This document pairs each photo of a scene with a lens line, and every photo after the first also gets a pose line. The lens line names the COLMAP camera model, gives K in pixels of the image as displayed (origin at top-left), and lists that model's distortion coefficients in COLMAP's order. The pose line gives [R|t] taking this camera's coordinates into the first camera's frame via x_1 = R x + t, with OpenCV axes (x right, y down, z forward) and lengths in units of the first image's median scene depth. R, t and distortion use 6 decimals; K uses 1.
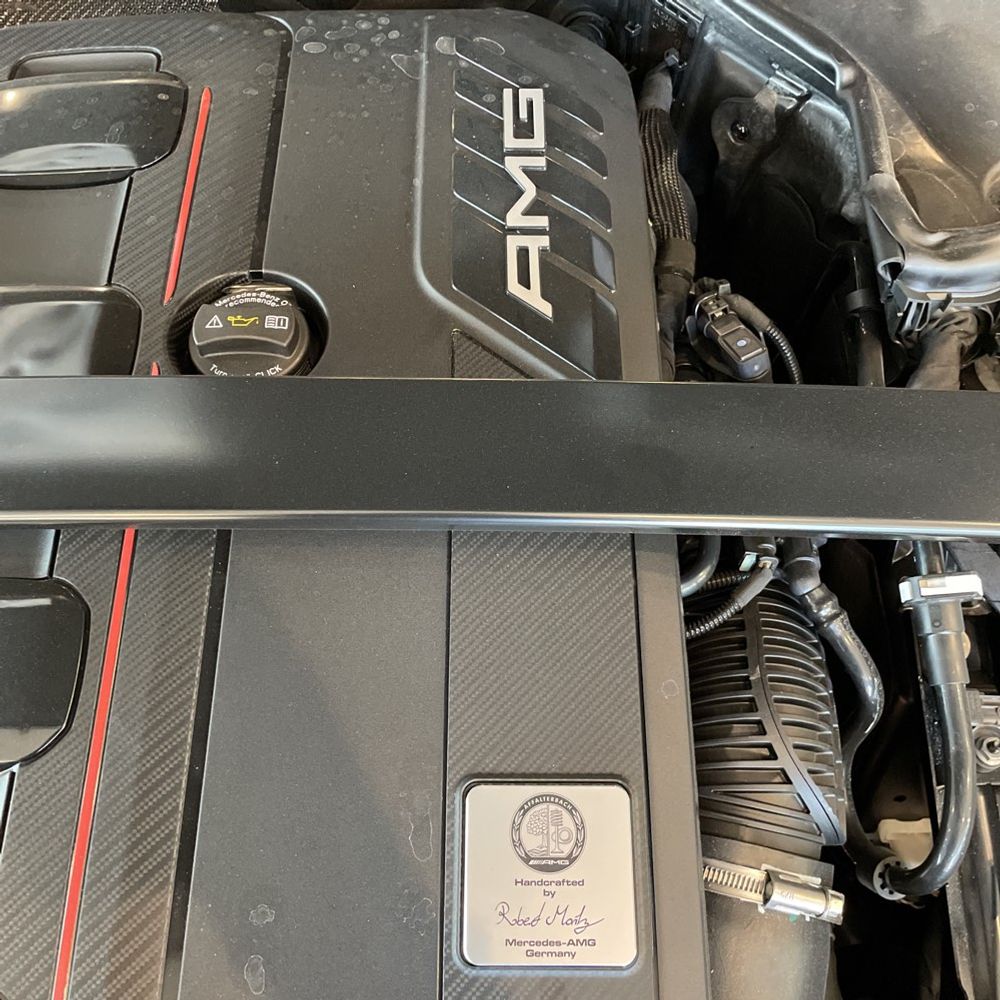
lens RADIAL K [[1000.6, 0, 500.0], [0, 1000.6, 500.0], [0, 0, 1]] dist [0.082925, -0.120867]
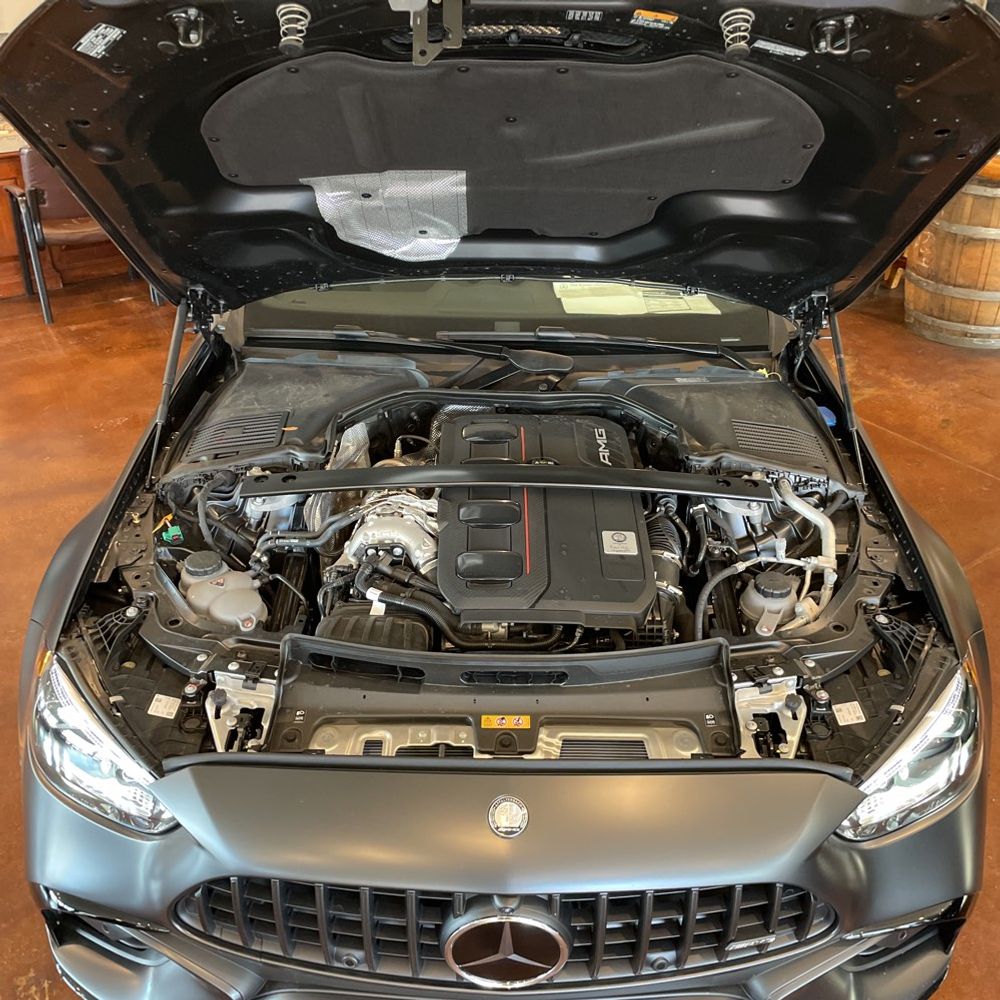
lens RADIAL K [[1000.6, 0, 500.0], [0, 1000.6, 500.0], [0, 0, 1]] dist [0.082925, -0.120867]
pose [[0.998778, 0.038133, 0.031445, -0.545045], [-0.018022, 0.873380, -0.486705, 2.009432], [-0.046023, 0.485544, 0.873000, -2.623673]]
